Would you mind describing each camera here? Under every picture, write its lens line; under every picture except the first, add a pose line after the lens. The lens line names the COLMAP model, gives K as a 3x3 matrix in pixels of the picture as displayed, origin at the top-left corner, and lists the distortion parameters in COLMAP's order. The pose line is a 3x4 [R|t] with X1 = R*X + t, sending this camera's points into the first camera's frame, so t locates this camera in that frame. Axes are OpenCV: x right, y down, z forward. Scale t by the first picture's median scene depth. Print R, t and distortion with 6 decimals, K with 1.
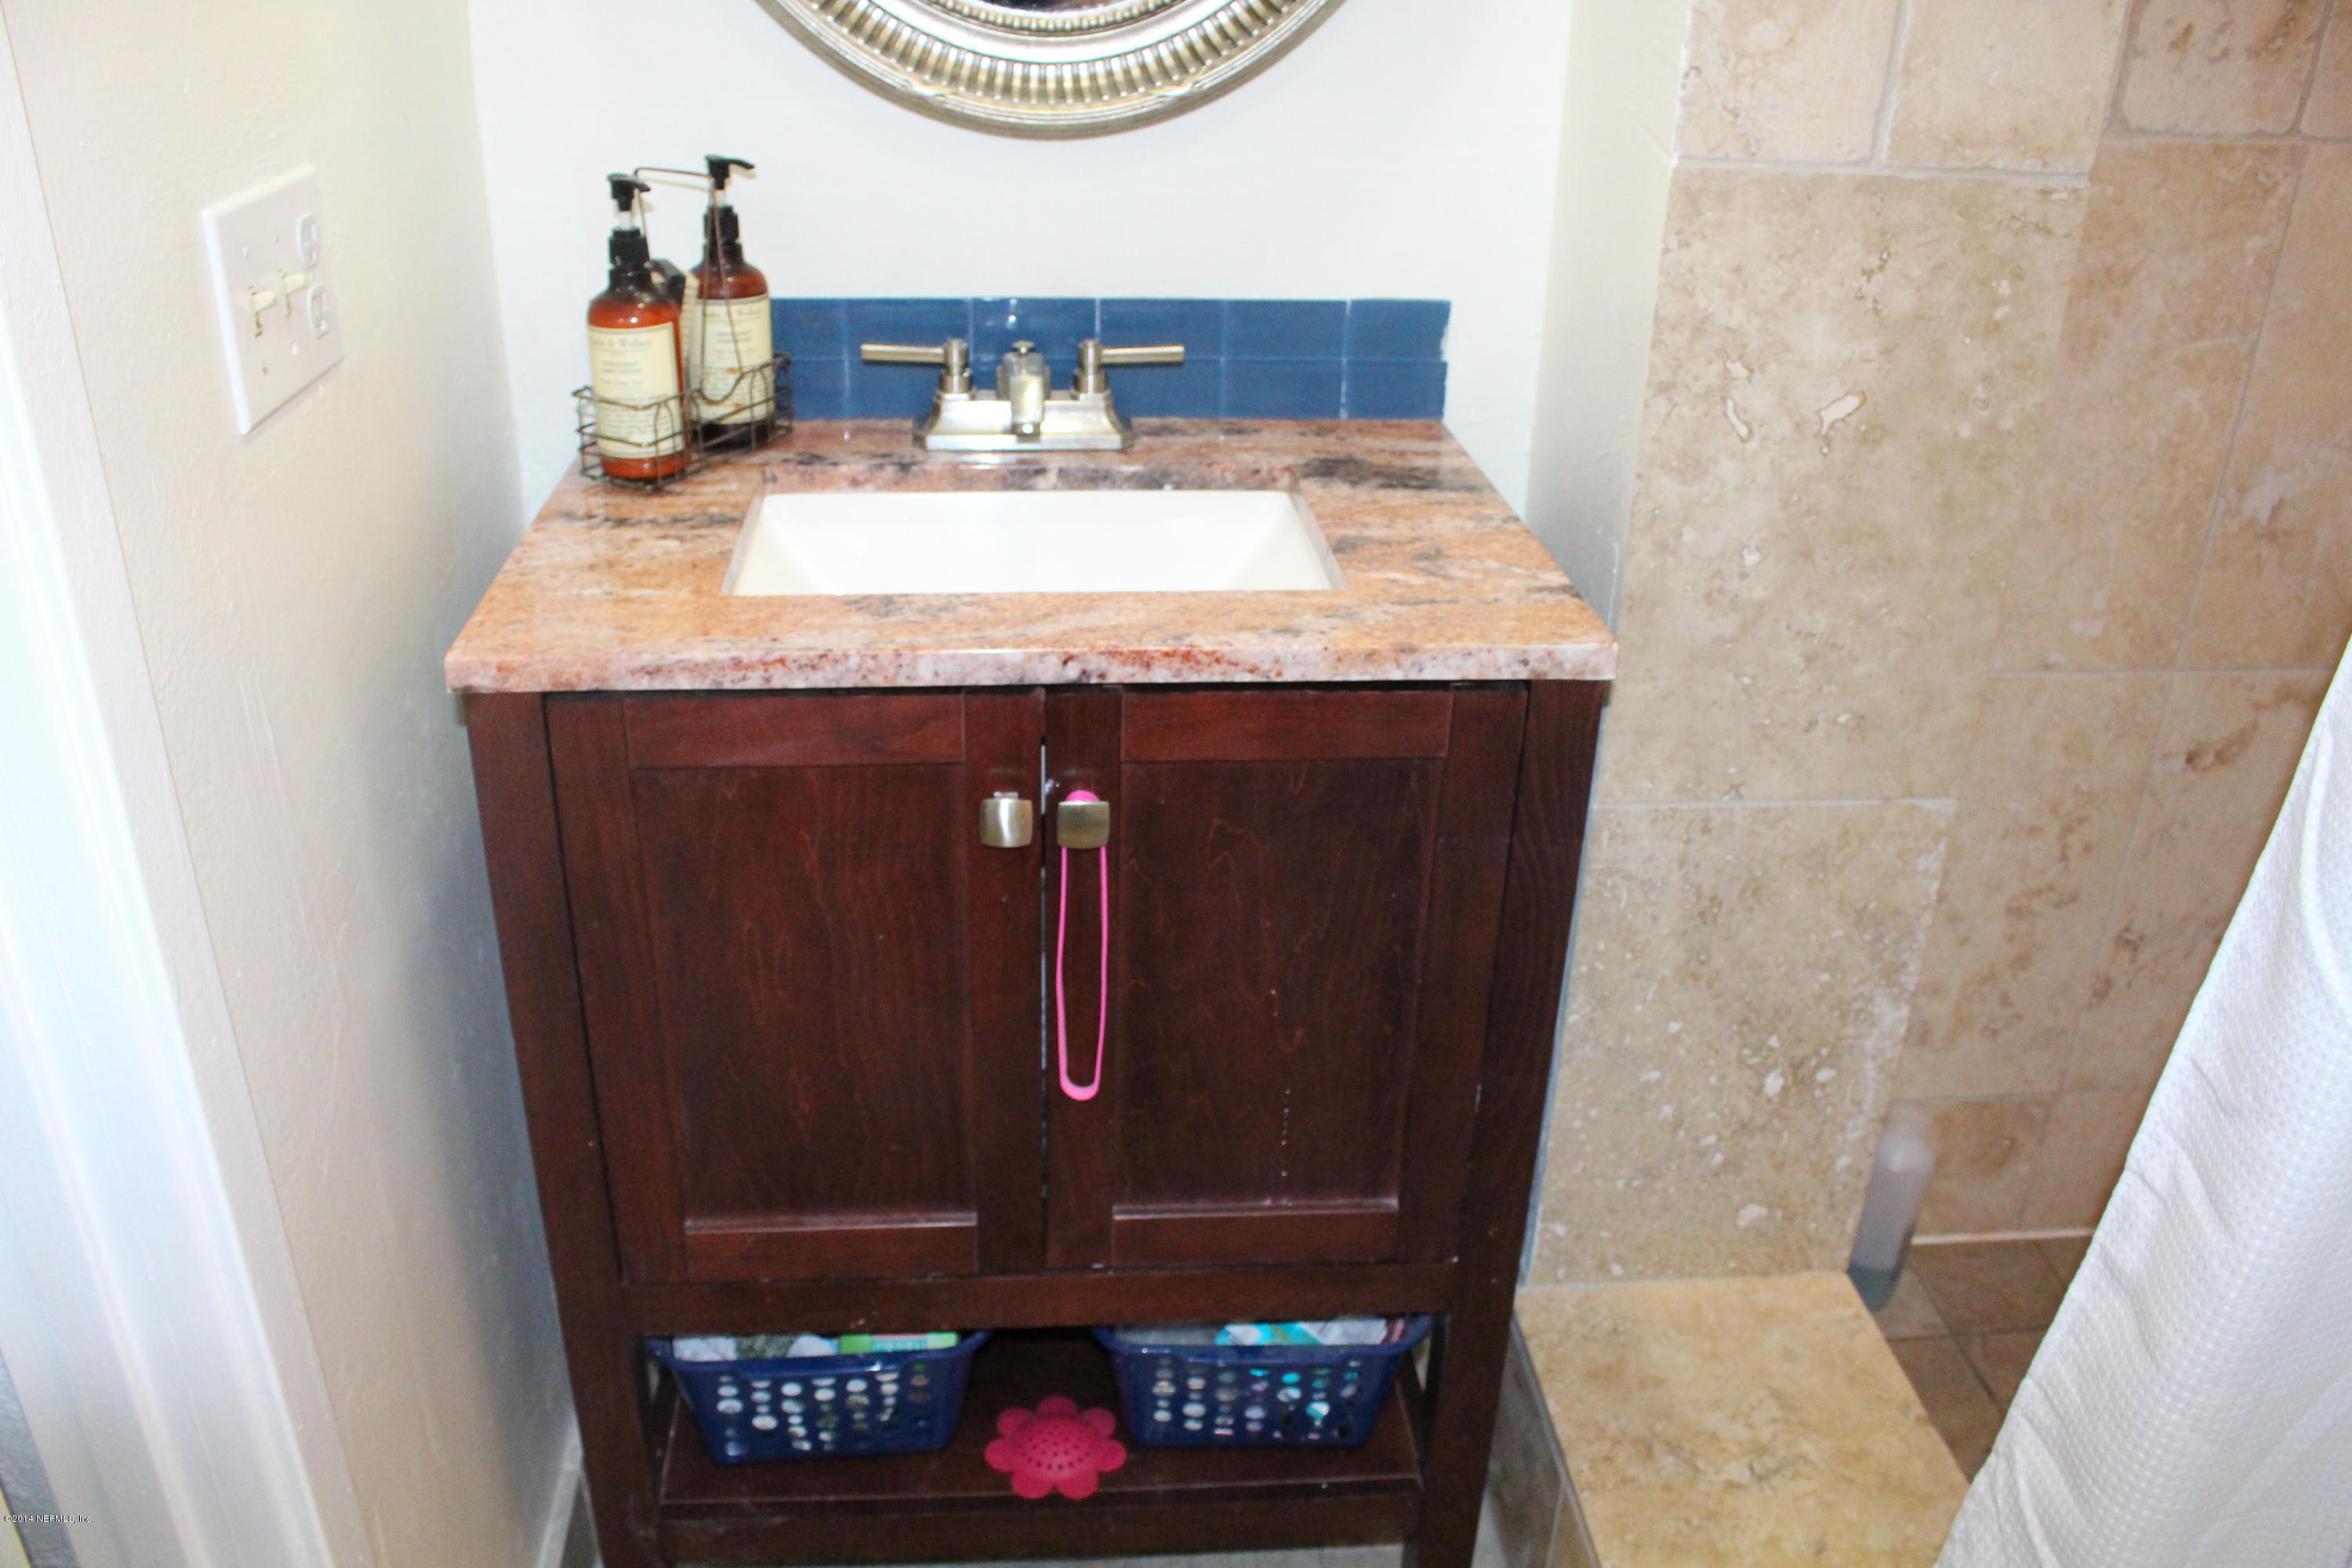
lens RADIAL K [[1943.0, 0, 1144.0], [0, 1943.0, 784.1], [0, 0, 1]] dist [-0.160917, 0.134505]
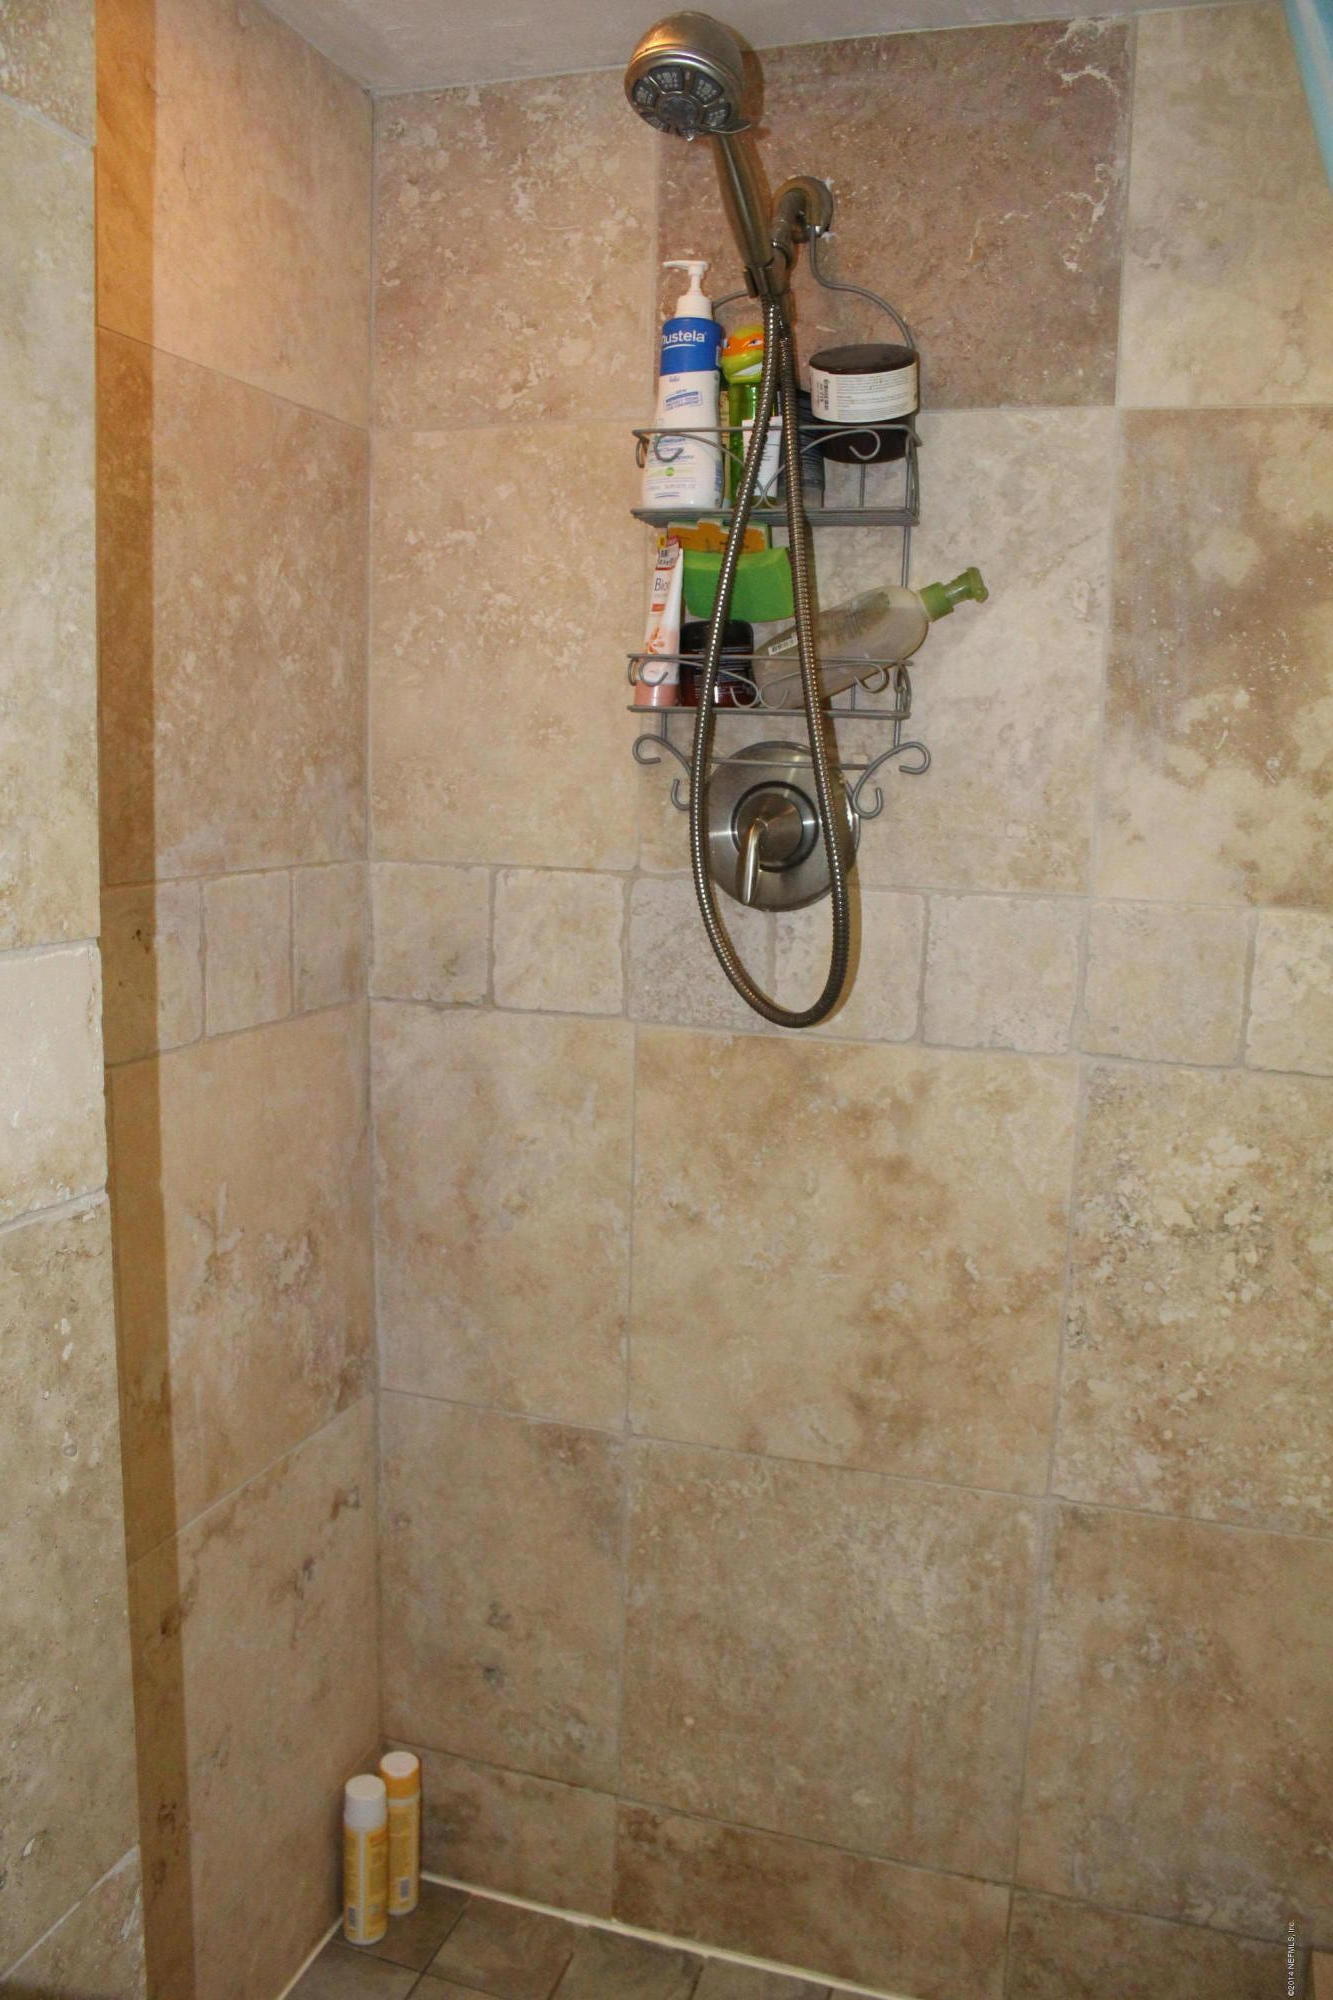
lens RADIAL K [[1641.6, 0, 648.7], [0, 1641.6, 1007.8], [0, 0, 1]] dist [-0.155354, 0.124770]
pose [[0.400835, -0.148416, 0.904049, -0.098925], [0.390381, 0.920391, -0.021988, -0.276456], [-0.828815, 0.361737, 0.426864, 0.383222]]
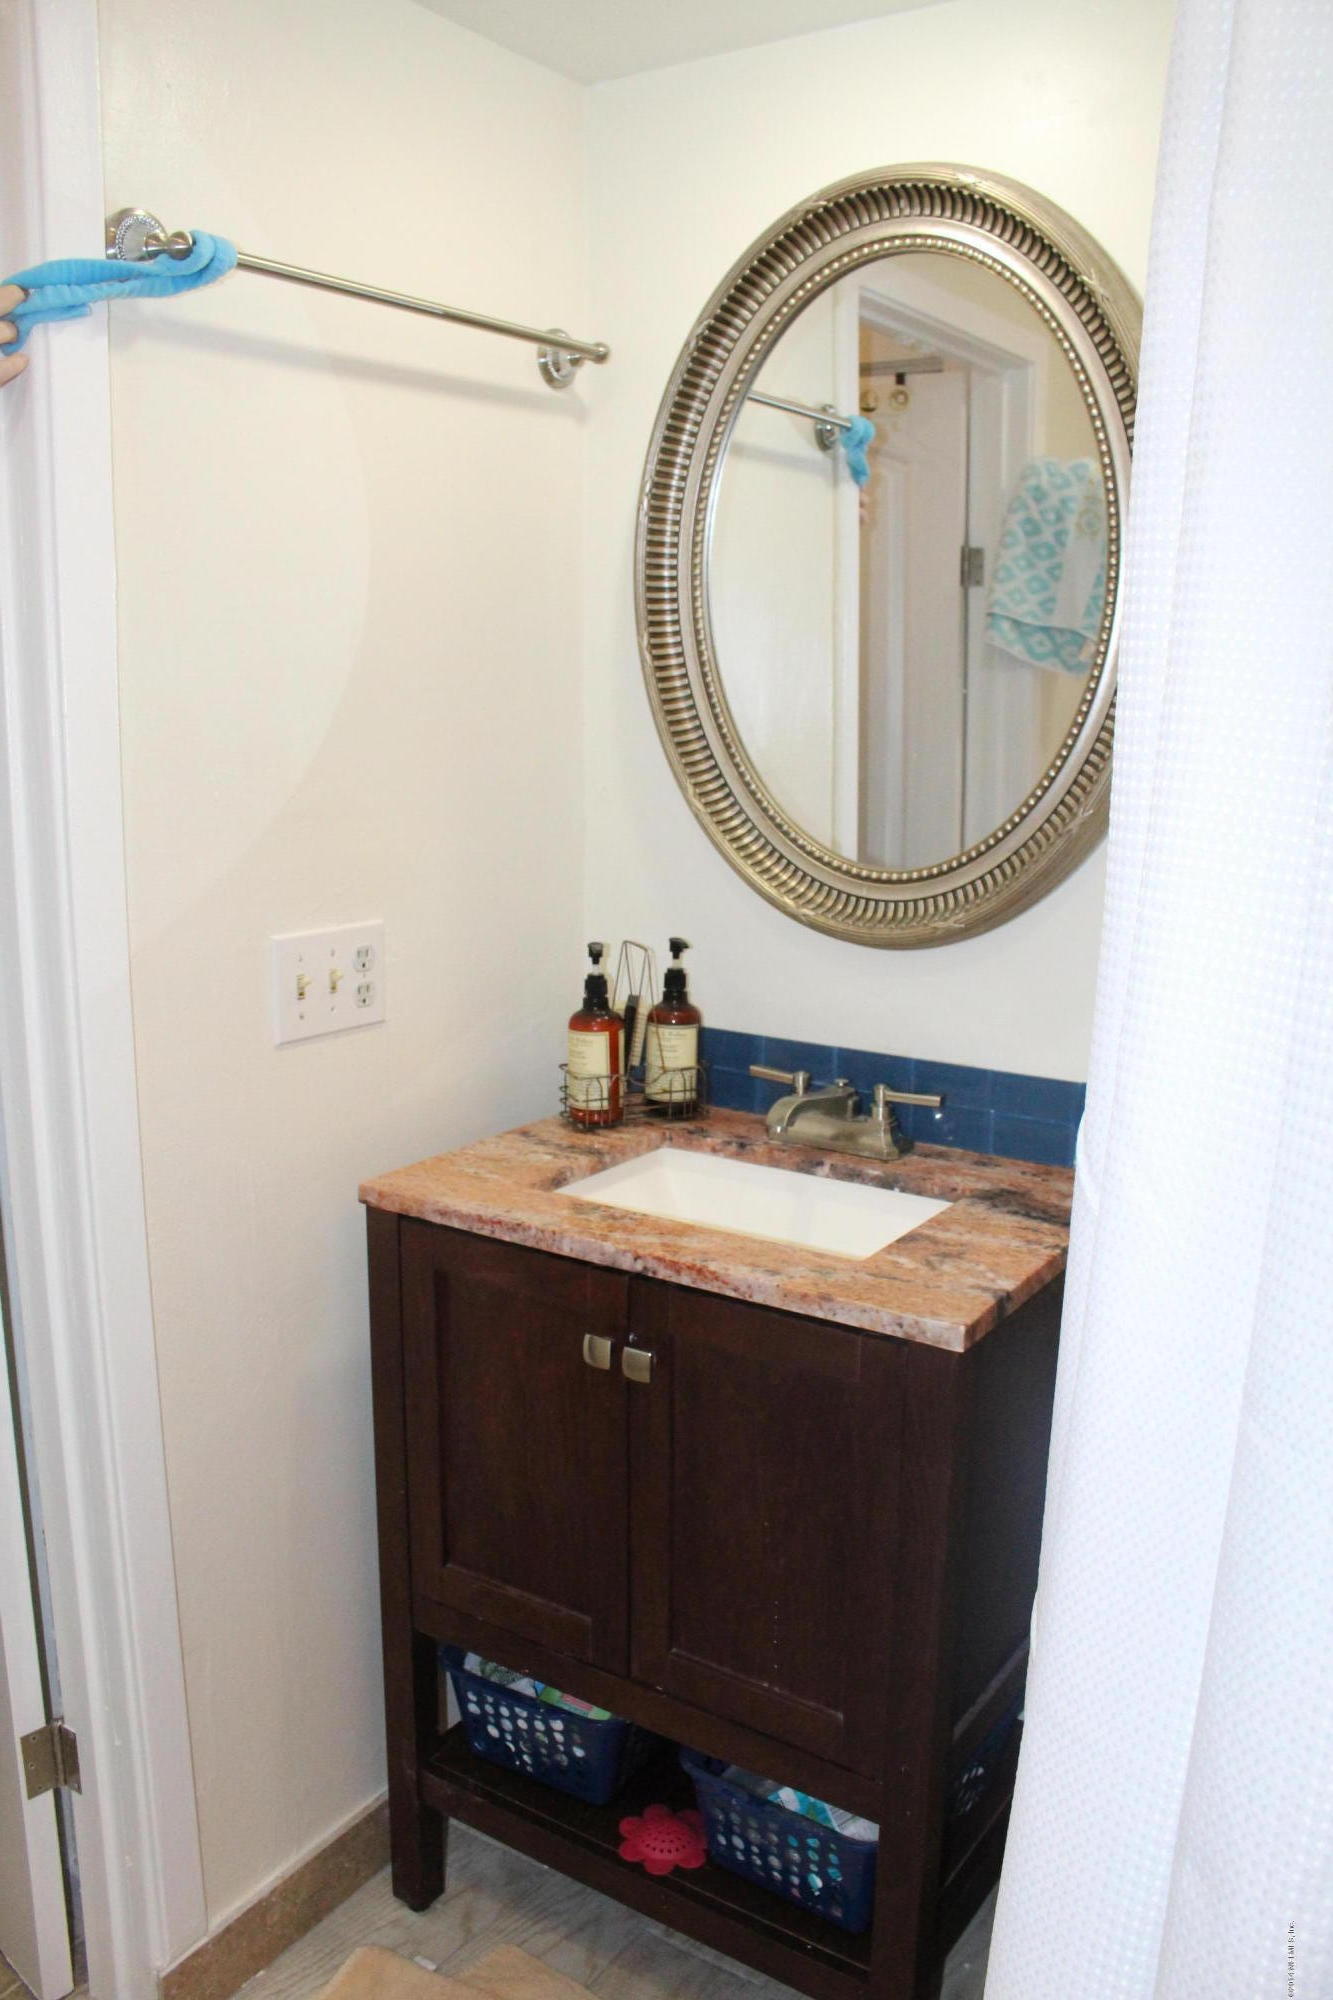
lens RADIAL K [[1641.6, 0, 648.7], [0, 1641.6, 1007.8], [0, 0, 1]] dist [-0.155354, 0.124770]
pose [[0.783316, 0.108575, -0.612069, 0.667108], [-0.267790, 0.947519, -0.174633, -0.022421], [0.560986, 0.300699, 0.771281, -0.090209]]
